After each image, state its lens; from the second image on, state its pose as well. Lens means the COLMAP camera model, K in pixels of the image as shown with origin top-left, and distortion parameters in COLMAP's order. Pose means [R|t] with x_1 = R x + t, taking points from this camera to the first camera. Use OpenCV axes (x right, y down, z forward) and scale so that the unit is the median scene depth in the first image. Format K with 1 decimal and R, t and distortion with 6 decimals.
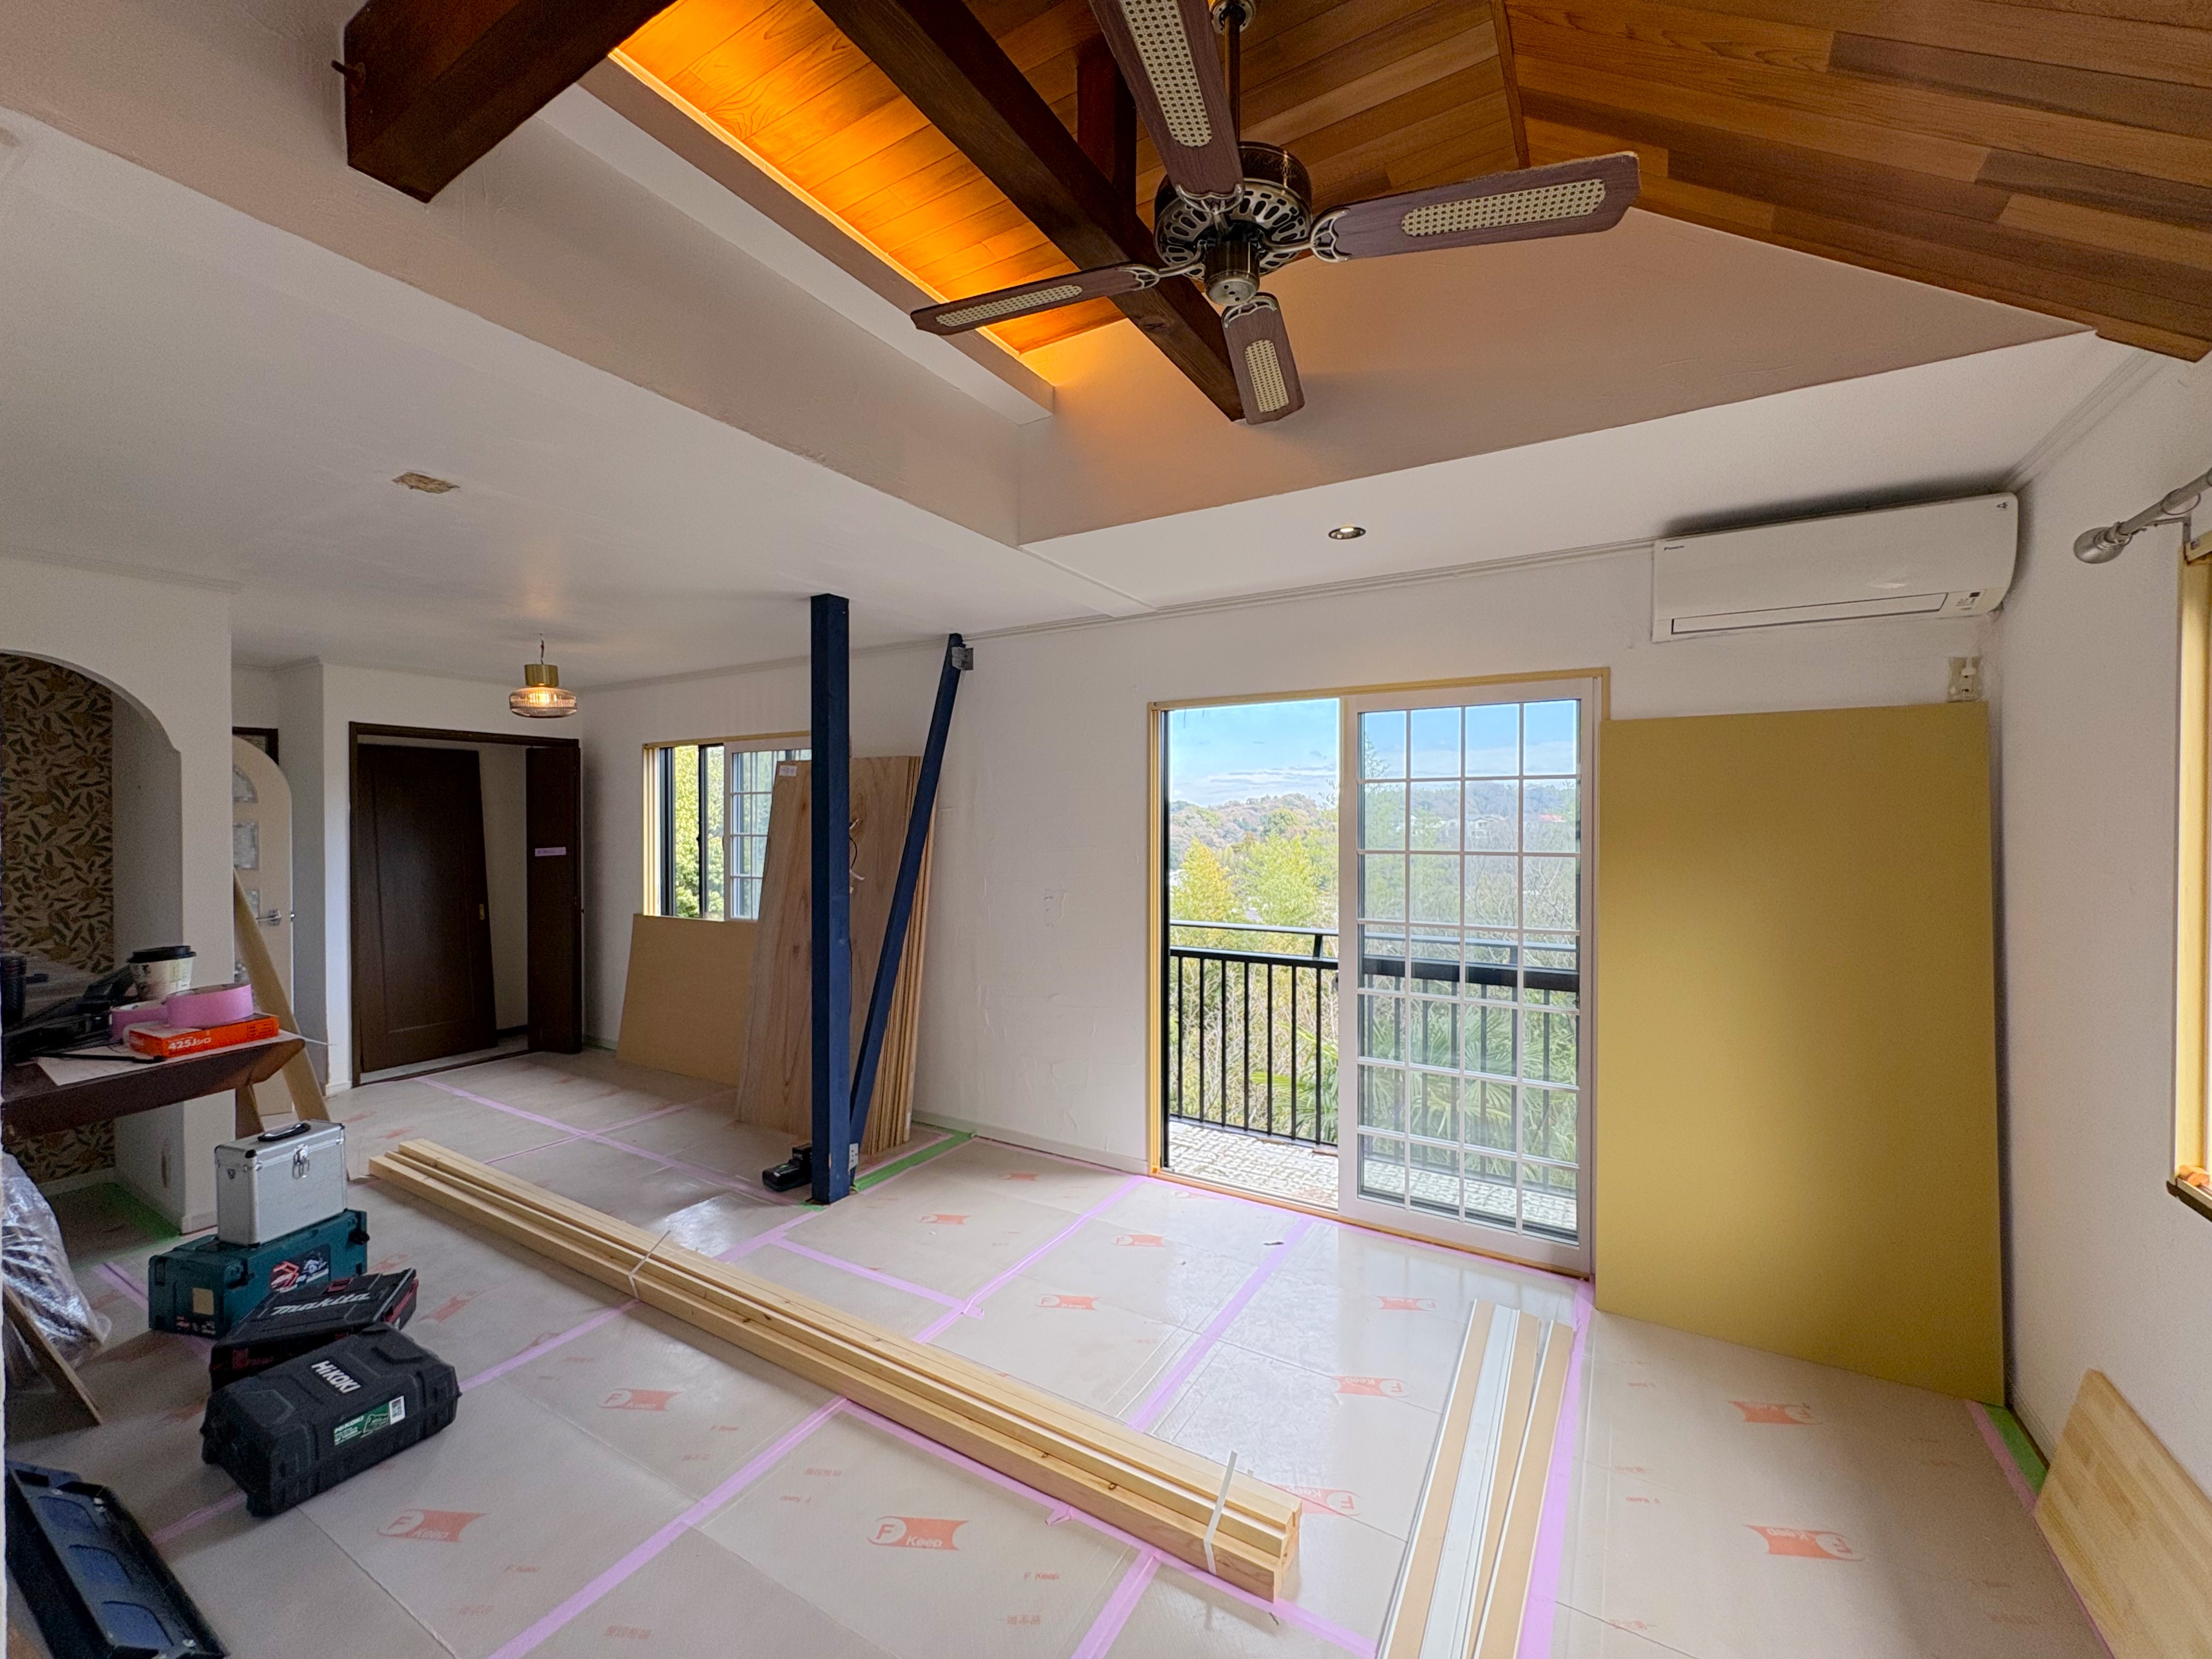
lens RADIAL K [[894.9, 0, 1085.5], [0, 894.9, 824.7], [0, 0, 1]] dist [-0.003299, -0.000395]
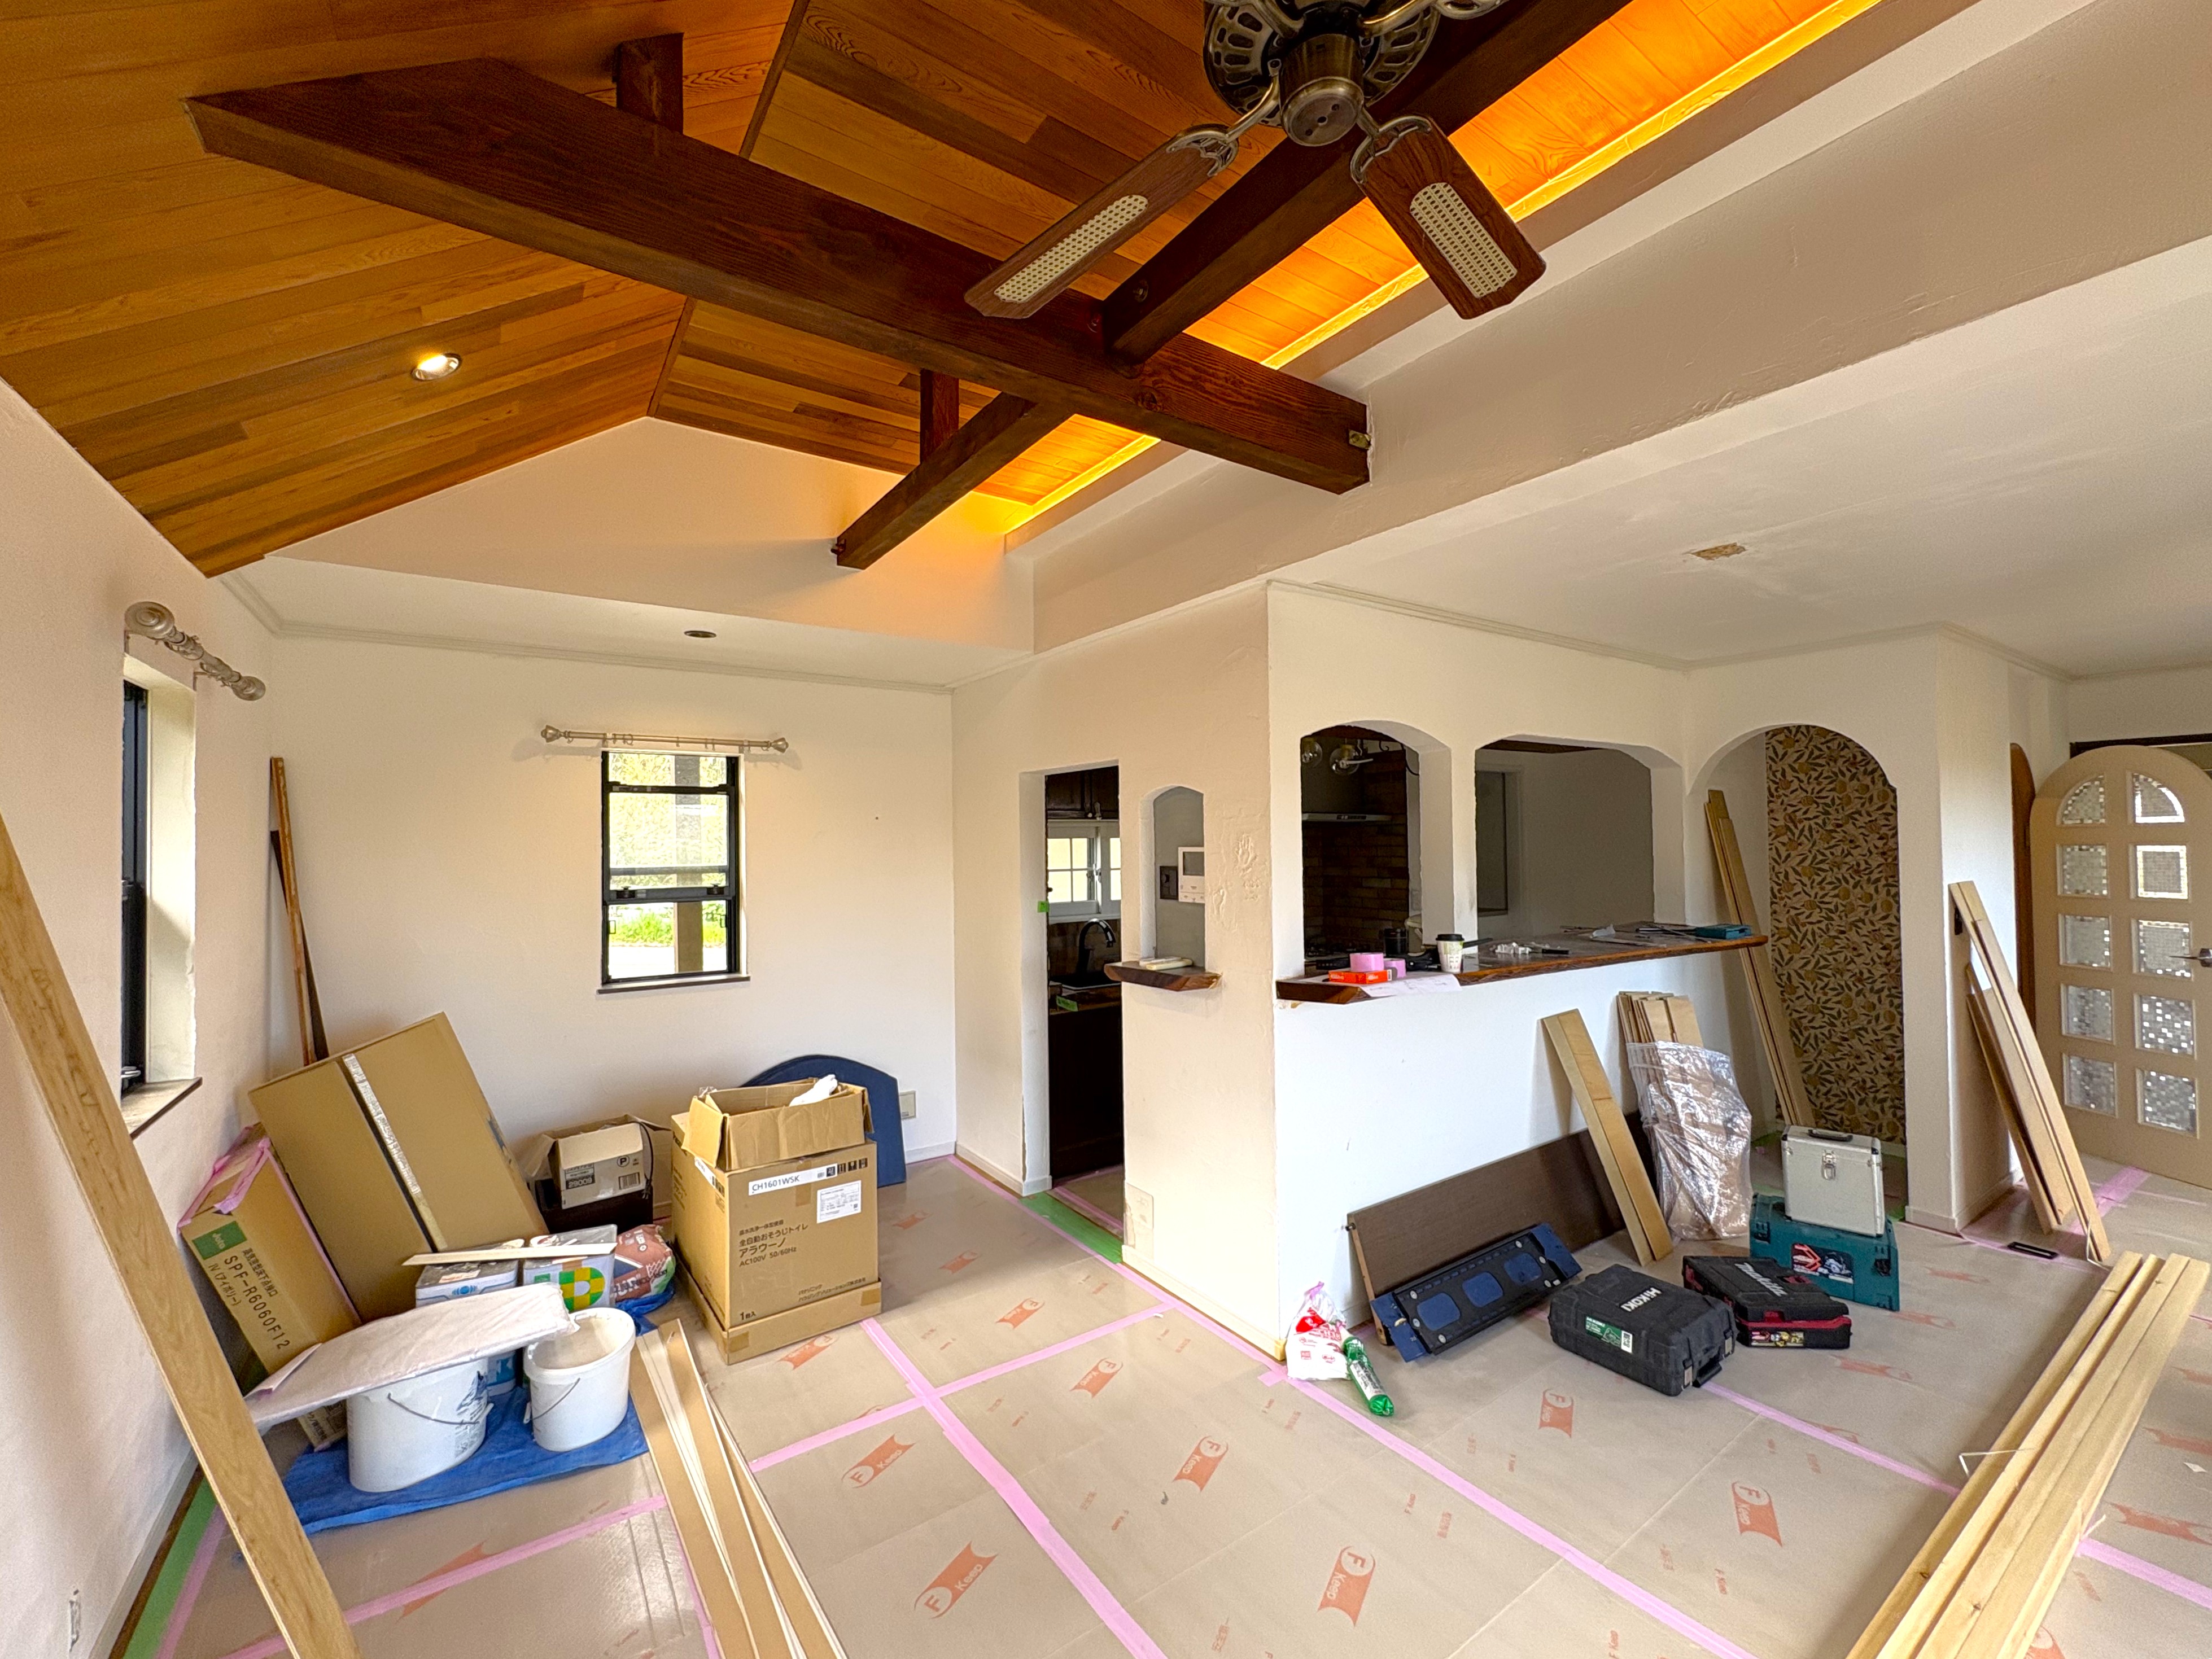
lens RADIAL K [[894.8, 0, 1089.2], [0, 894.8, 830.1], [0, 0, 1]] dist [-0.003299, -0.000395]
pose [[-0.408598, 0.002633, -0.912711, 0.489561], [0.008306, 0.999965, -0.000834, -0.039402], [0.912677, -0.007922, -0.408606, 0.629129]]
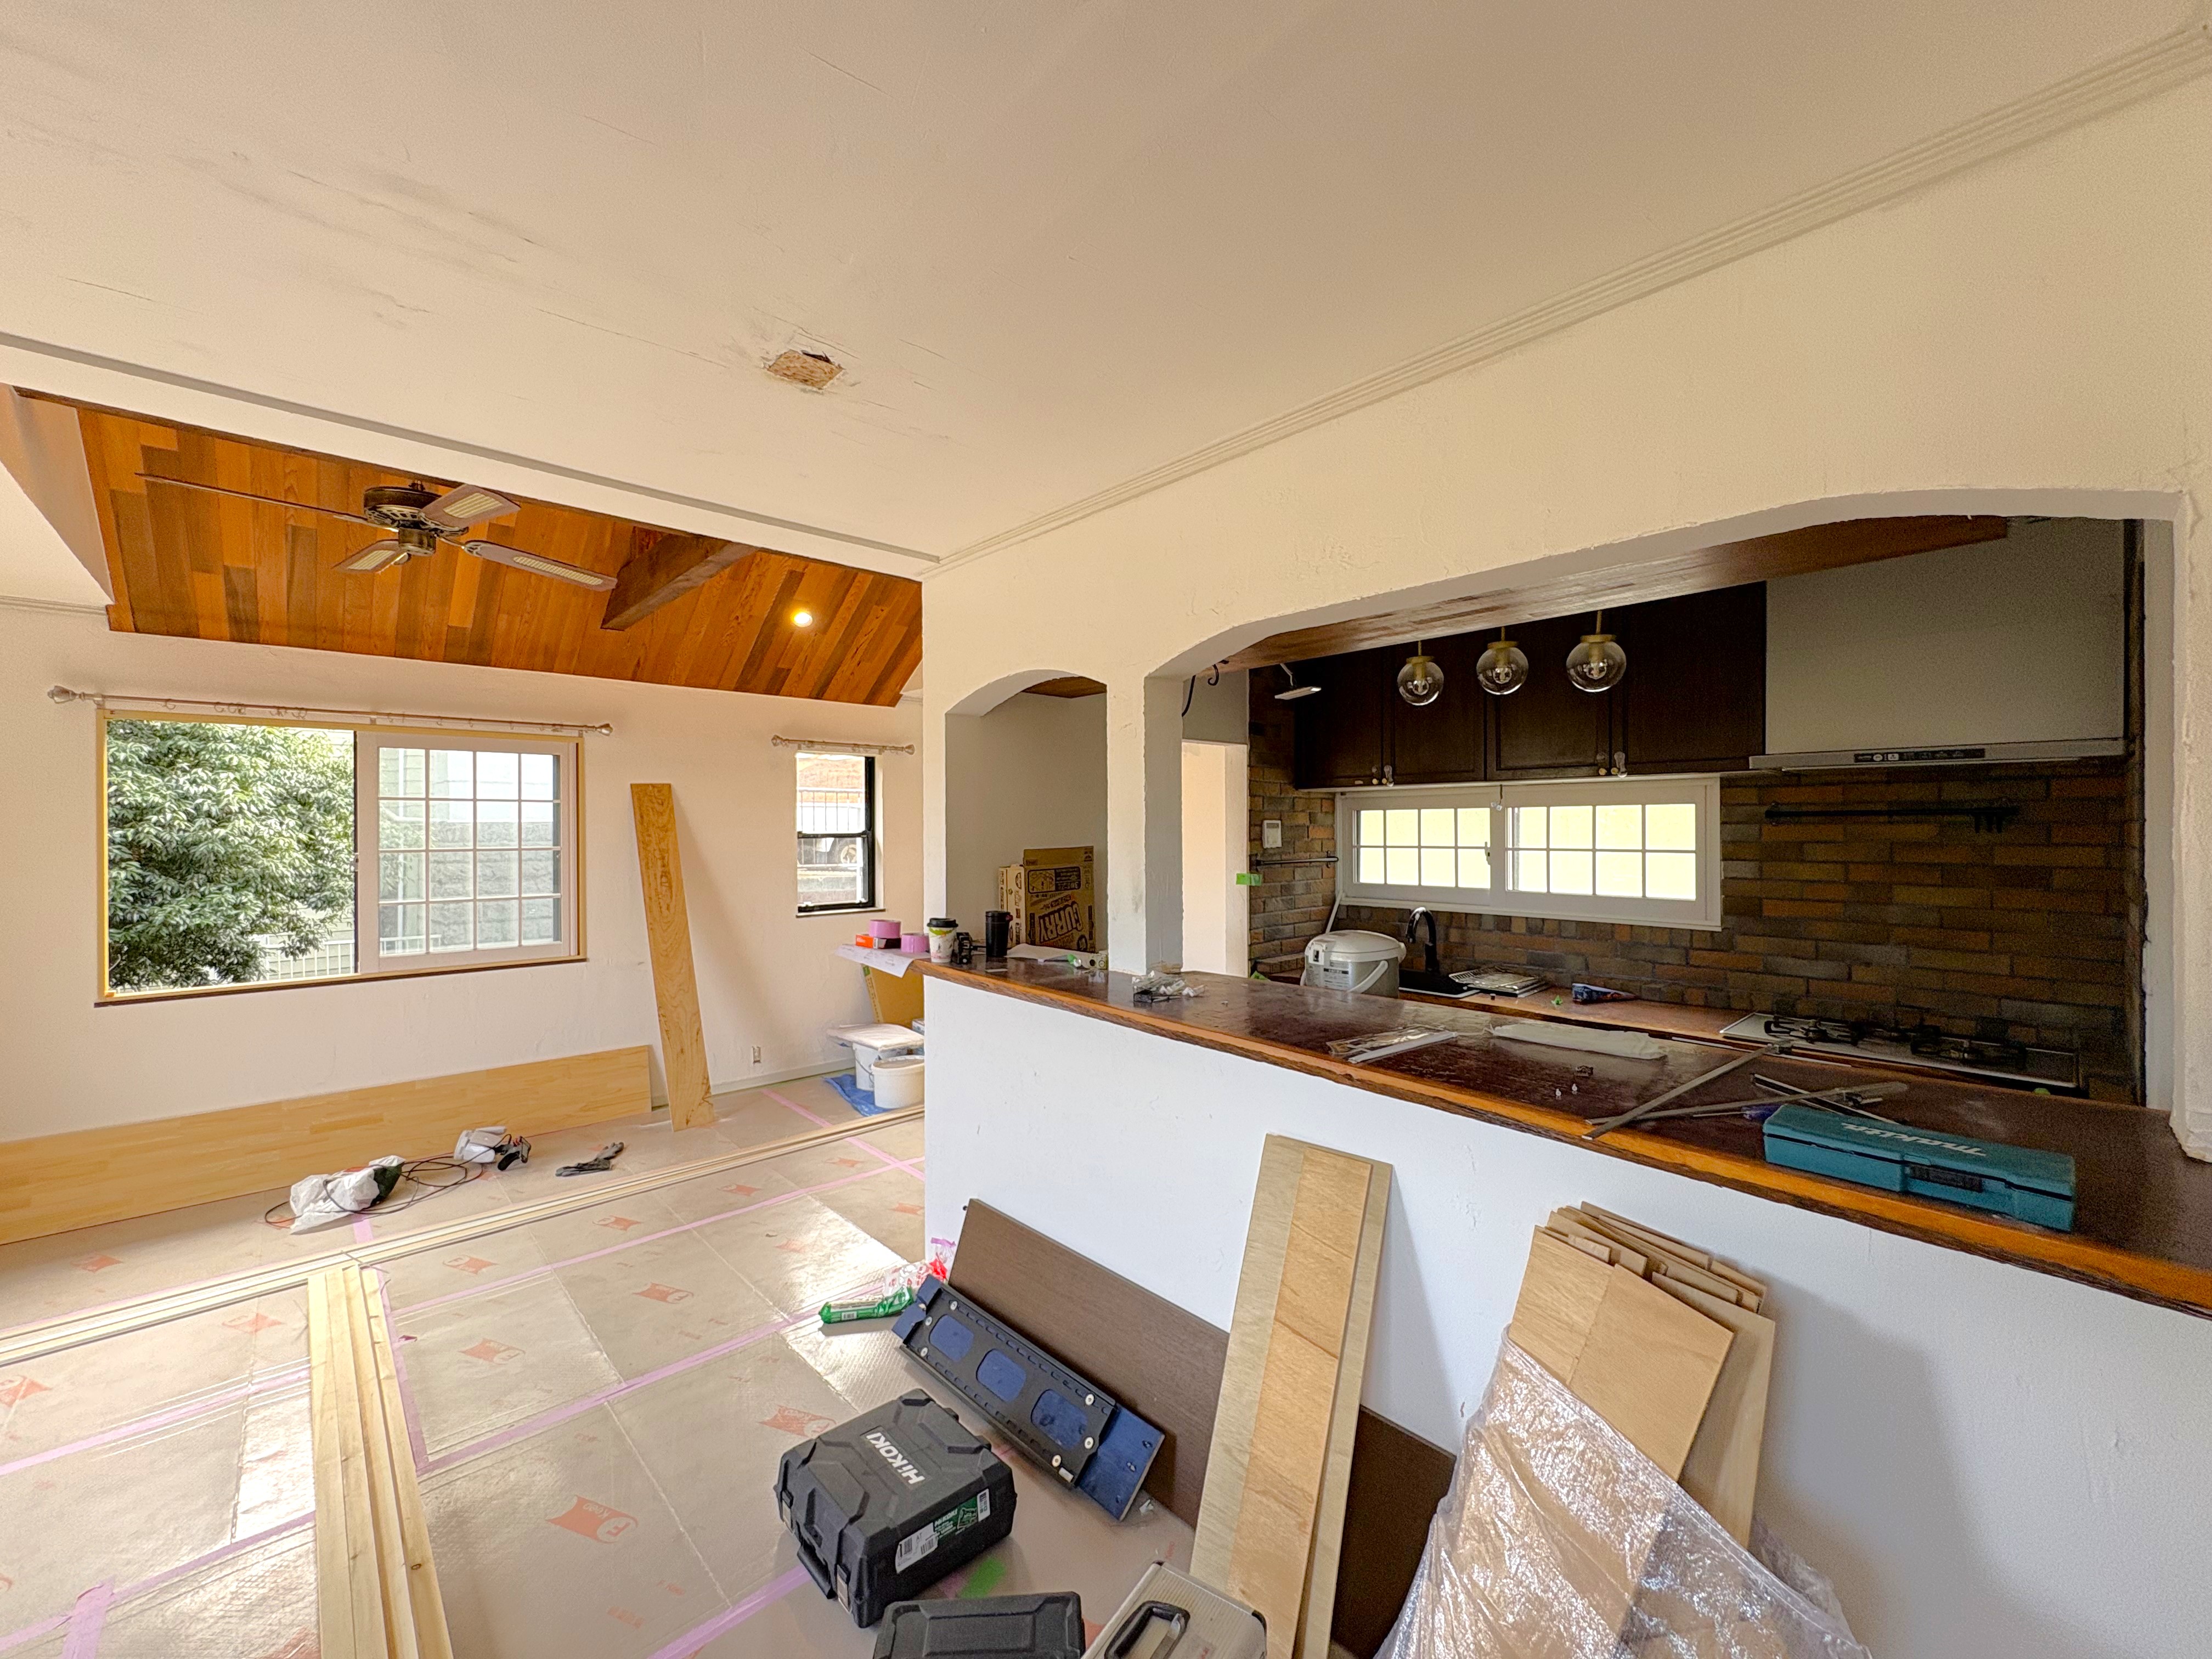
lens RADIAL K [[894.9, 0, 1114.2], [0, 894.9, 825.7], [0, 0, 1]] dist [-0.003299, -0.000395]
pose [[-0.964960, 0.014479, 0.261998, -0.788786], [0.017452, 0.999807, 0.009025, -0.021262], [-0.261817, 0.013282, -0.965026, 1.290753]]
